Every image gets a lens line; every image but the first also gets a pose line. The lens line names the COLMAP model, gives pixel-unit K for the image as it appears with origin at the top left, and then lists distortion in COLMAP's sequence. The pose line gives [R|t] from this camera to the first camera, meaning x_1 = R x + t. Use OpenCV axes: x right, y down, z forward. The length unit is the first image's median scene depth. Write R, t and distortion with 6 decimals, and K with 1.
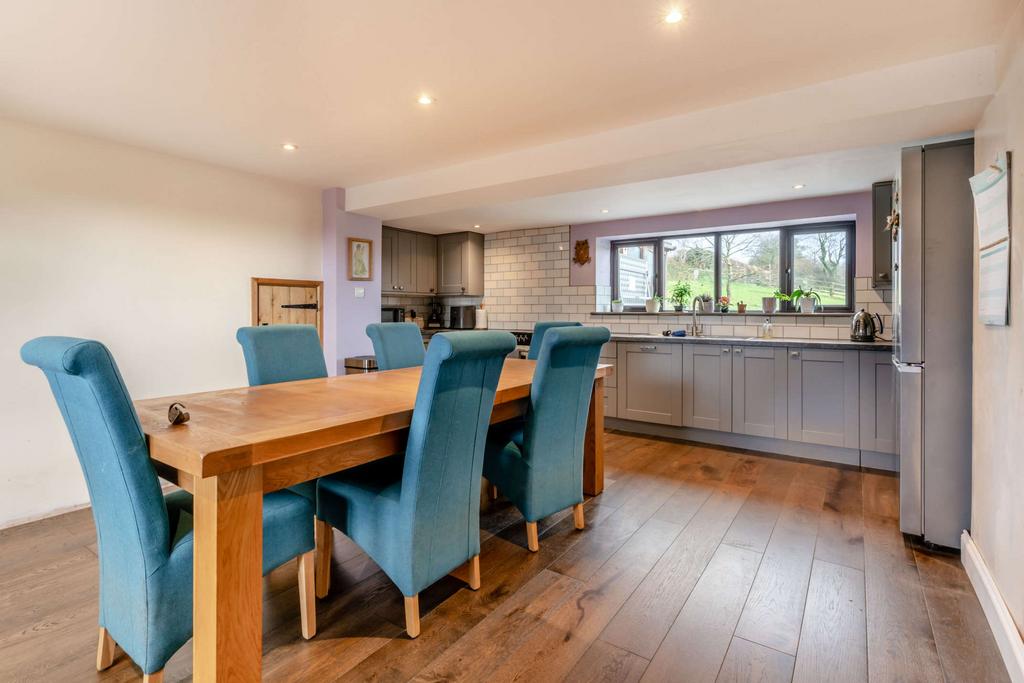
lens RADIAL K [[499.5, 0, 522.3], [0, 499.5, 310.1], [0, 0, 1]] dist [0.004807, 0.003657]
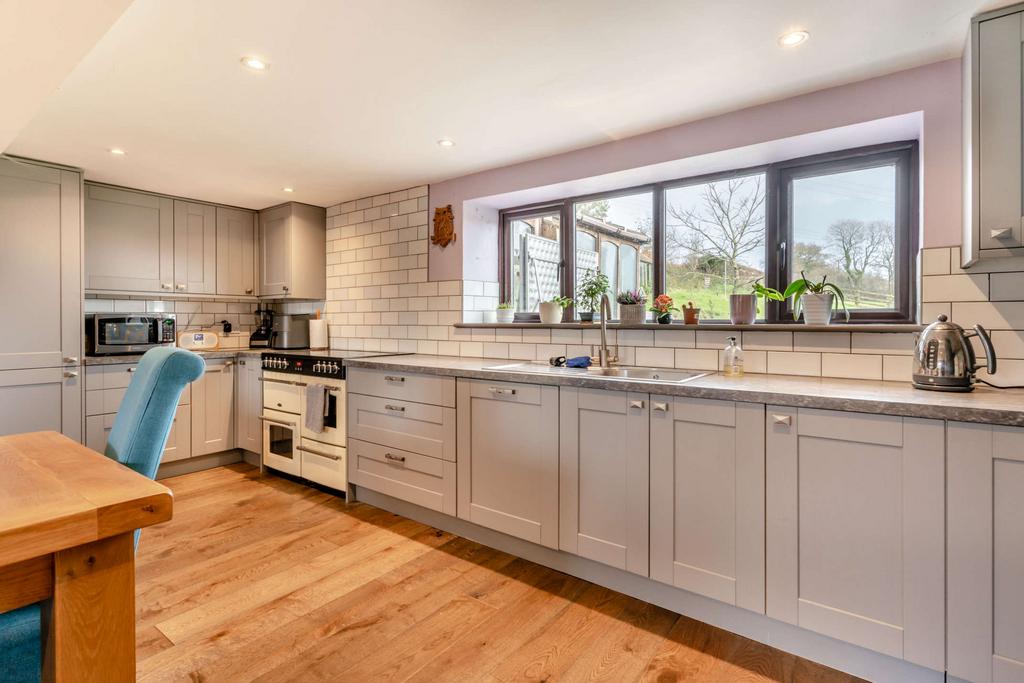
lens RADIAL K [[499.5, 0, 506.6], [0, 499.5, 322.6], [0, 0, 1]] dist [0.004807, 0.003657]
pose [[0.998409, -0.002114, -0.056345, 0.250588], [0.002293, 0.999993, 0.003120, 0.001330], [0.056338, -0.003245, 0.998406, 0.419121]]
